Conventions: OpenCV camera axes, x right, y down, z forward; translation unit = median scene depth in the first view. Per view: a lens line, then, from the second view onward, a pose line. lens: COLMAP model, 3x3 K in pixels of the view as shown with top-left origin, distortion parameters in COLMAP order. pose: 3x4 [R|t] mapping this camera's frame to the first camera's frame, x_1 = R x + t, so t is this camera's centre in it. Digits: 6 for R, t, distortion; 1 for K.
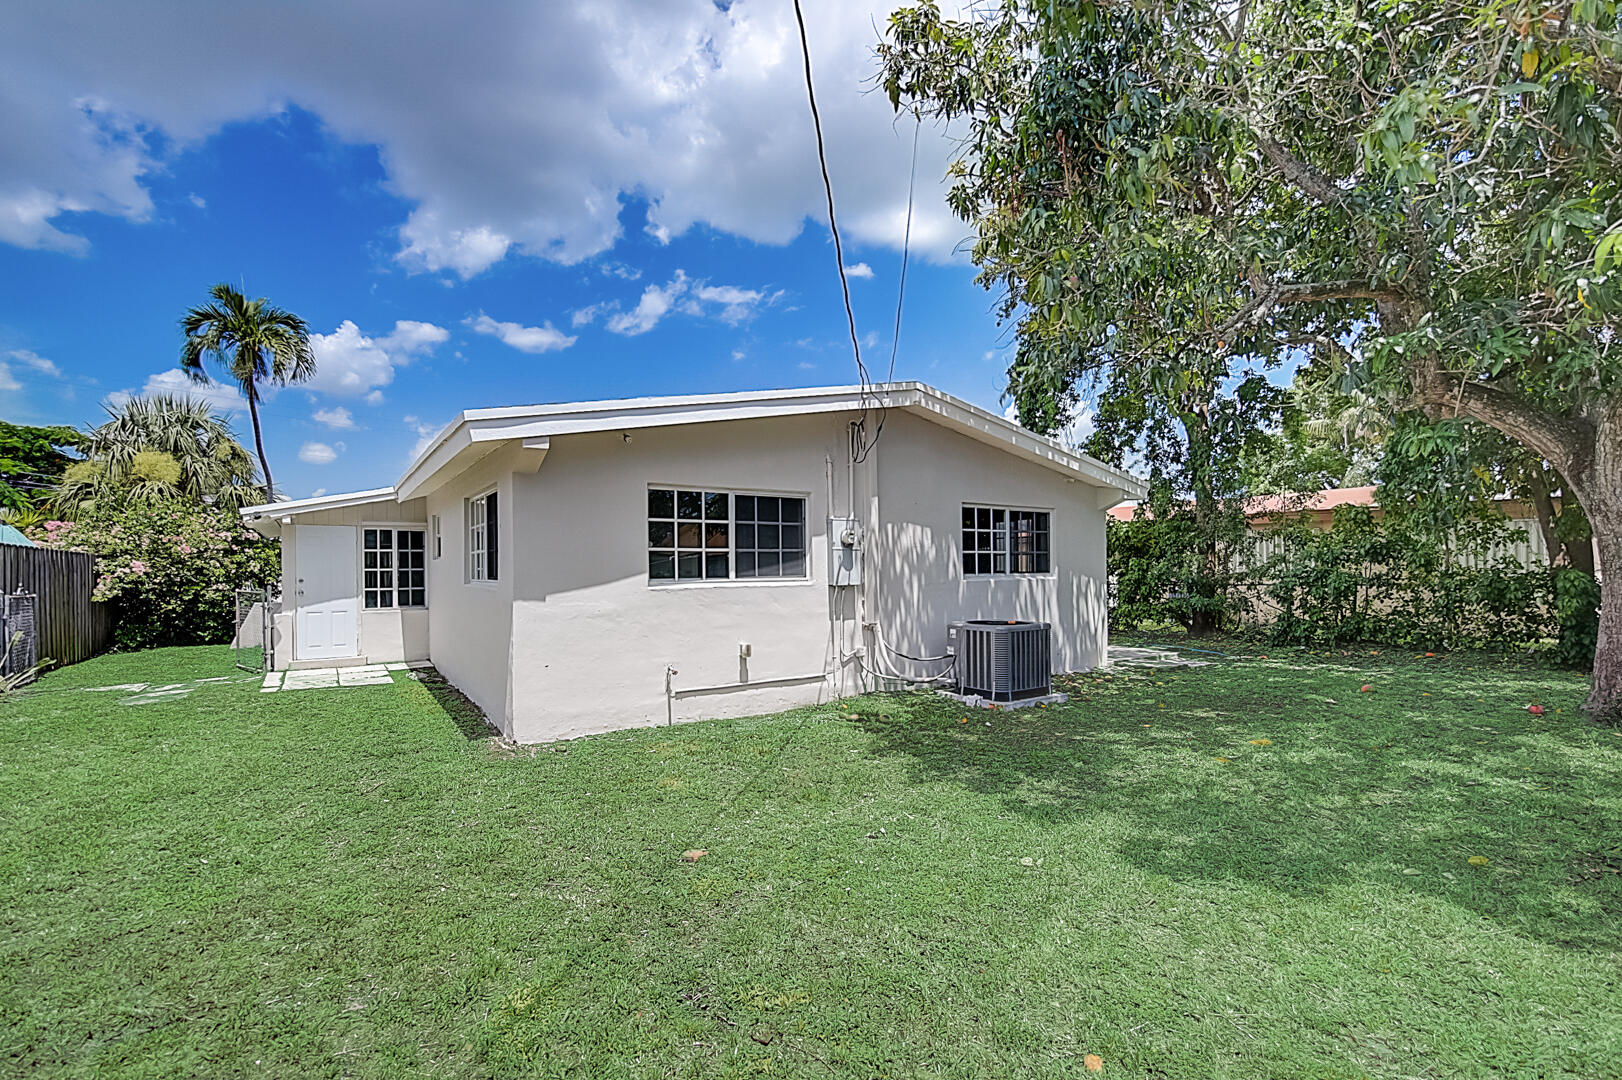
lens RADIAL K [[681.0, 0, 841.2], [0, 681.0, 529.0], [0, 0, 1]] dist [-0.039935, -0.014804]
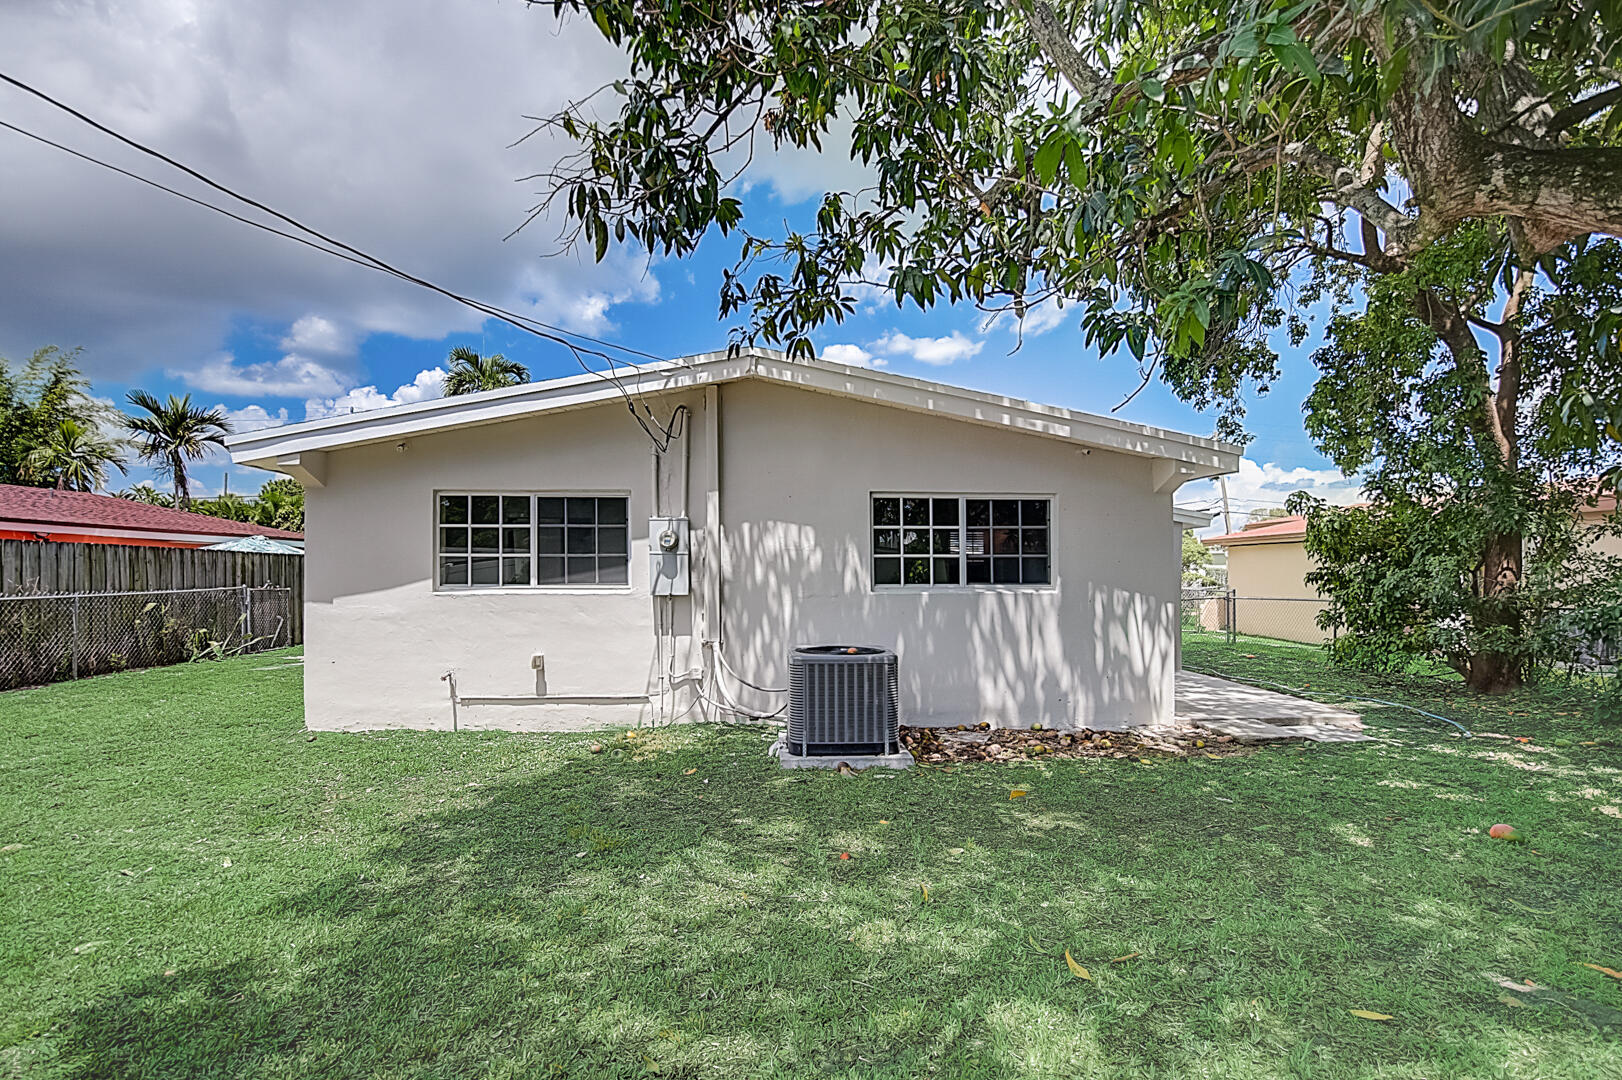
lens RADIAL K [[711.6, 0, 805.7], [0, 711.6, 541.1], [0, 0, 1]] dist [-0.042799, 0.008213]
pose [[0.869085, -0.010659, -0.494548, 1.166456], [0.018591, 0.999765, 0.011122, 0.012623], [0.494314, -0.018860, 0.869079, 0.585833]]
